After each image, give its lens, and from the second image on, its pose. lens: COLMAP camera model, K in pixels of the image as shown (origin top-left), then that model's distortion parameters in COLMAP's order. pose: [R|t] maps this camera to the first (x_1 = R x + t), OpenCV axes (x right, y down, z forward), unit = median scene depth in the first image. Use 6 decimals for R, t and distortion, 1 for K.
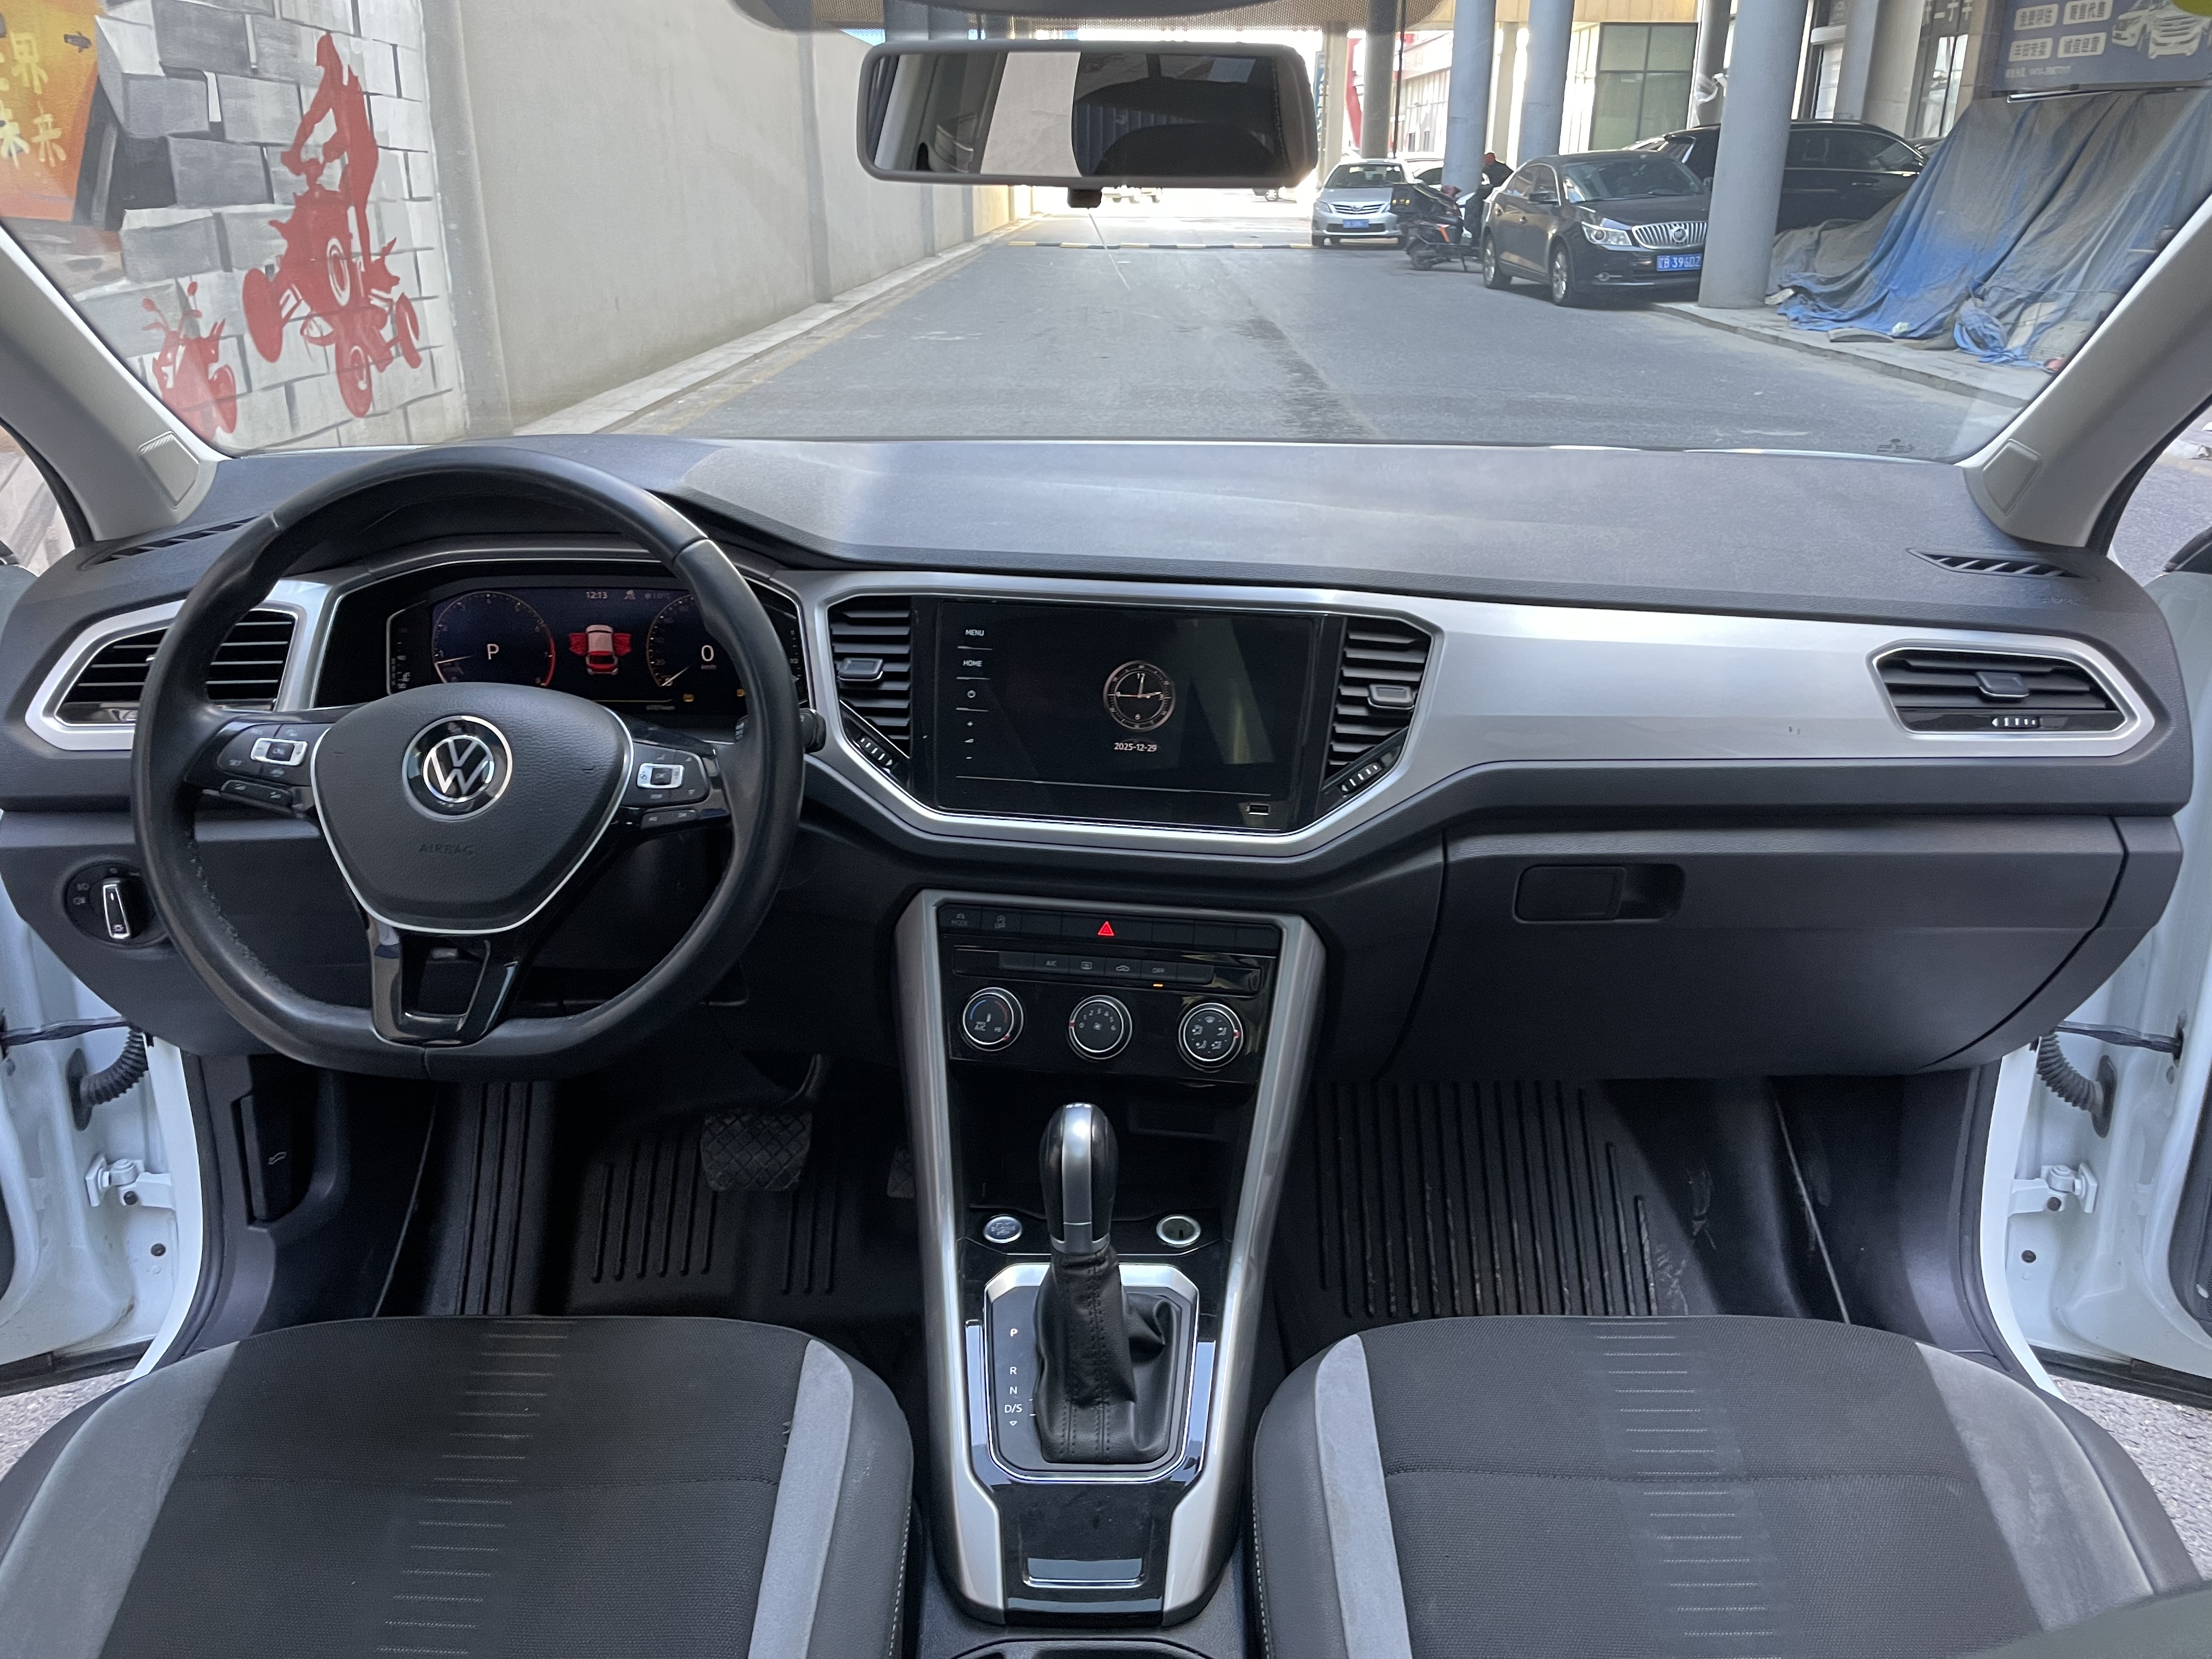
lens RADIAL K [[1665.2, 0, 1123.1], [0, 1665.2, 839.5], [0, 0, 1]] dist [0.060232, -0.085064]
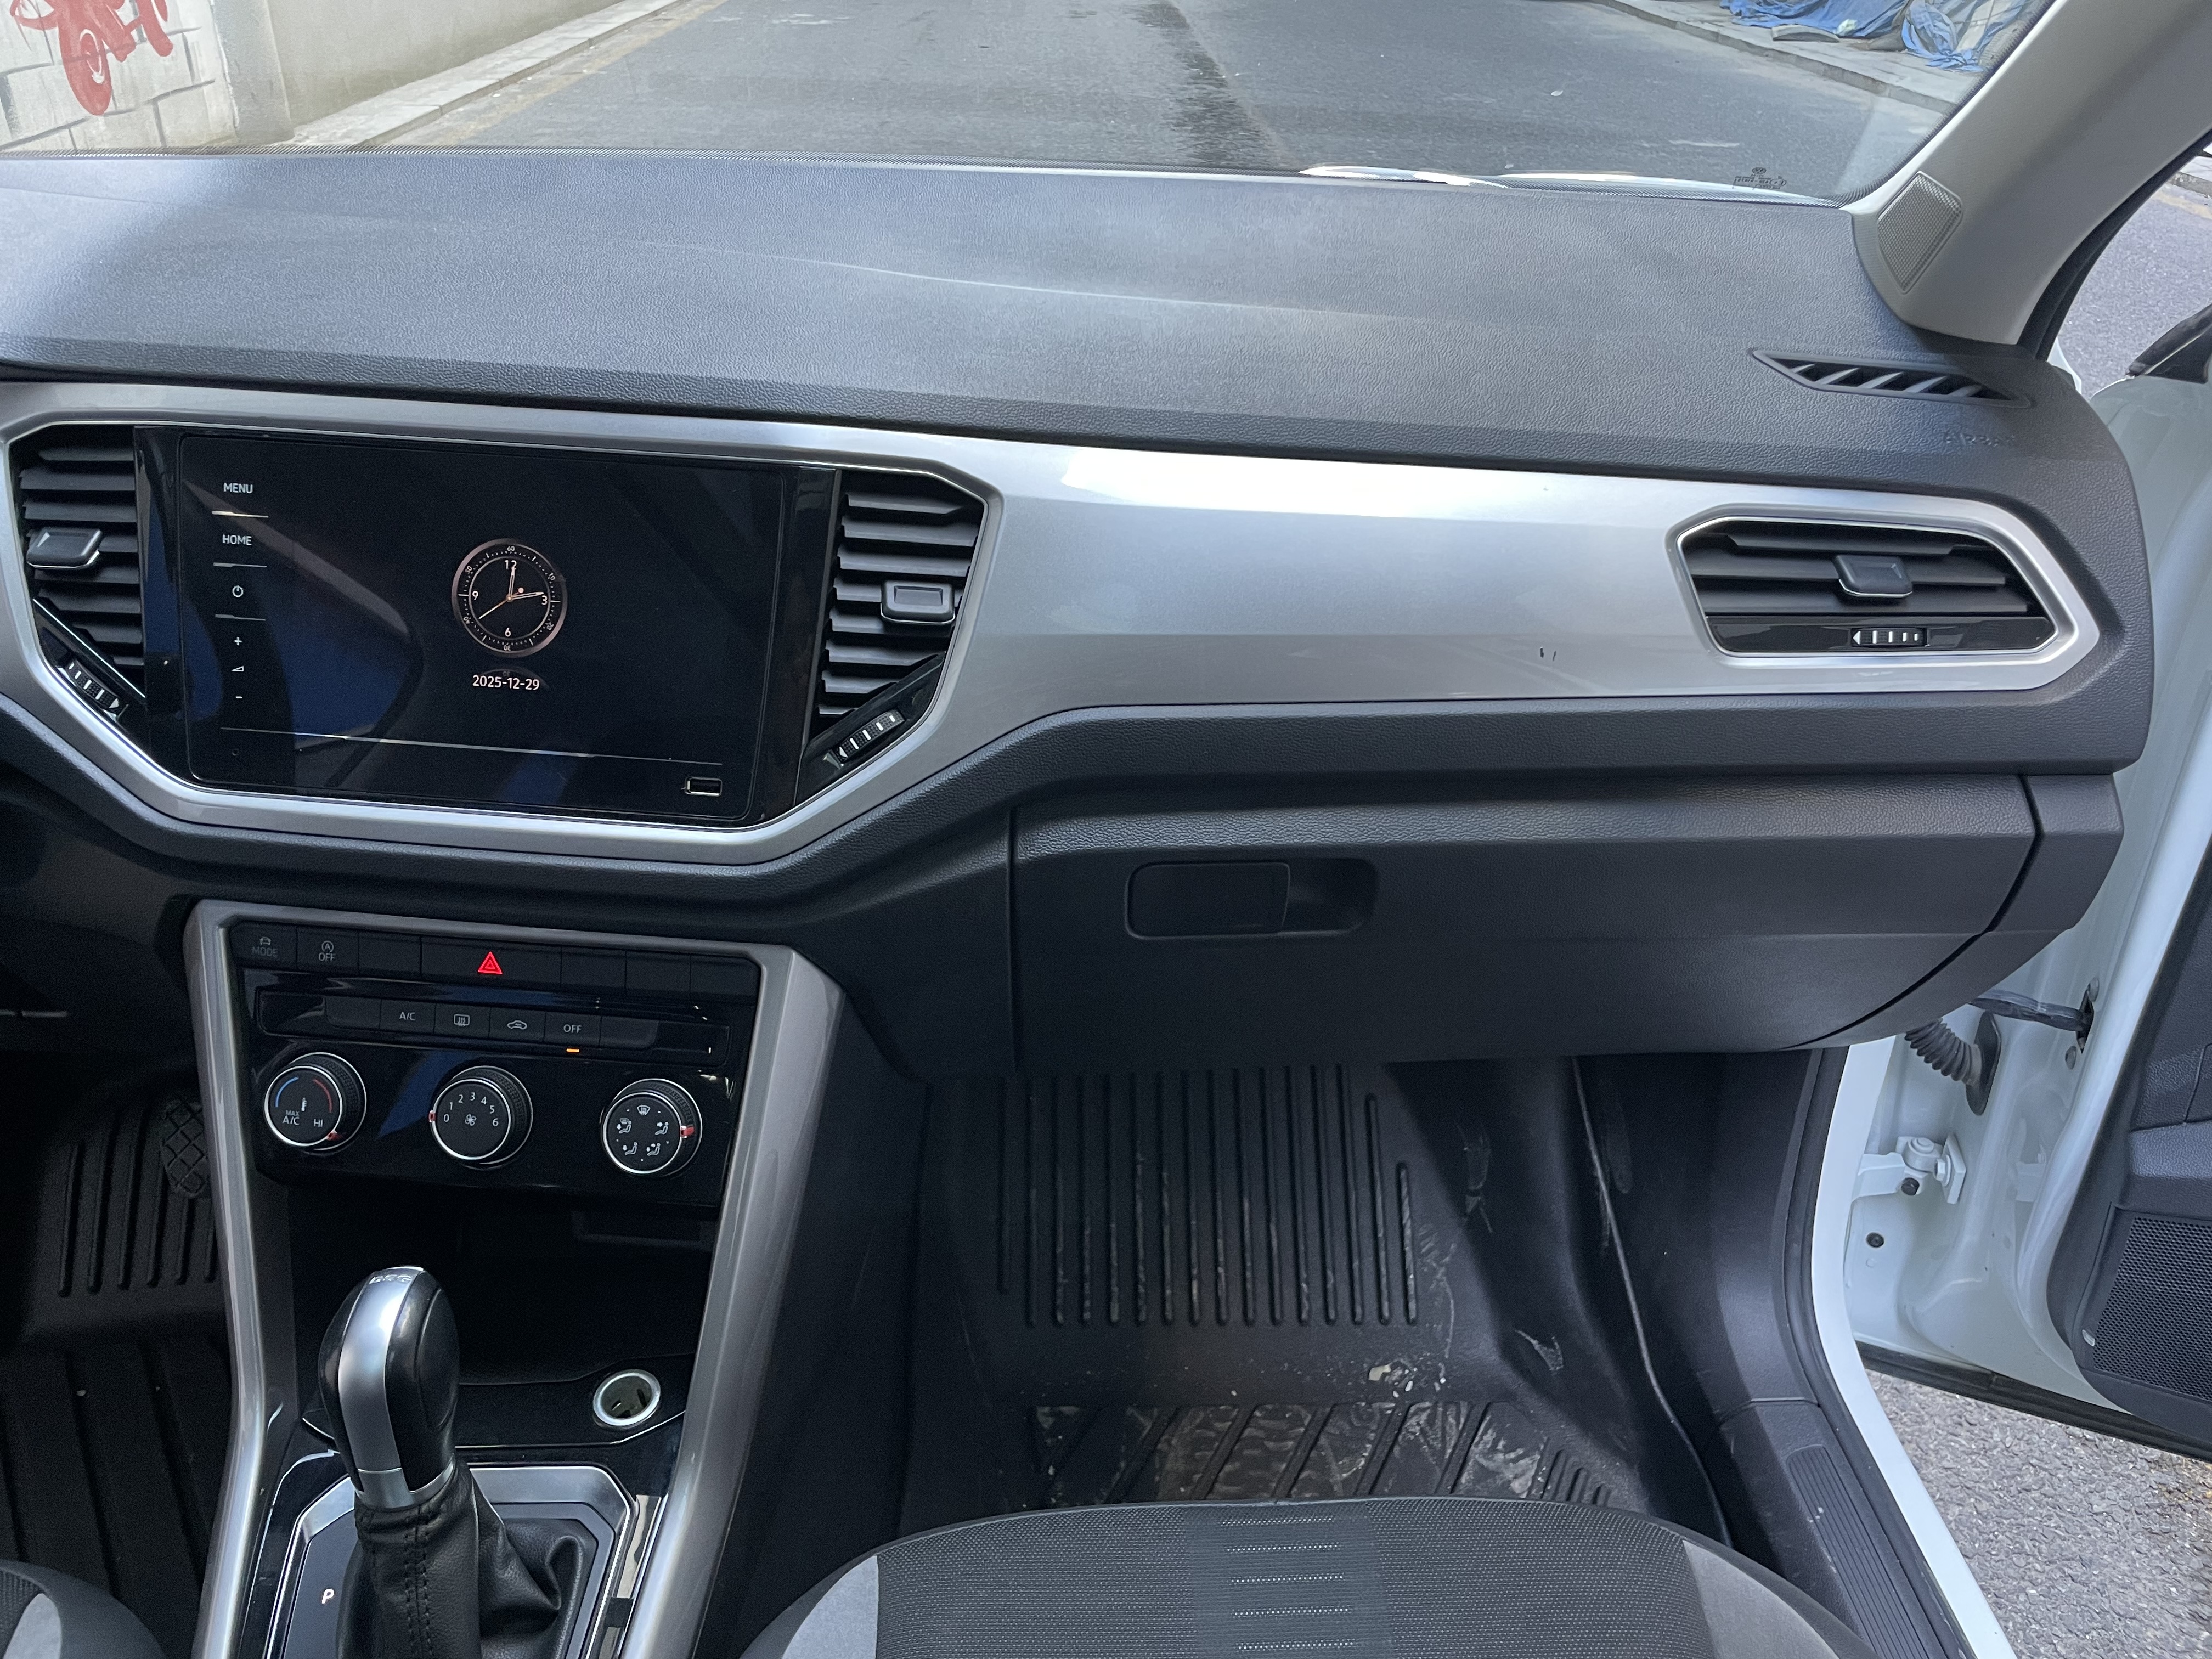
lens RADIAL K [[1665.2, 0, 1118.6], [0, 1665.2, 844.7], [0, 0, 1]] dist [0.060232, -0.085064]
pose [[0.999048, -0.010012, 0.042453, 0.175256], [0.003082, 0.987069, 0.160266, -0.080500], [-0.043508, -0.159983, 0.986160, 0.307922]]
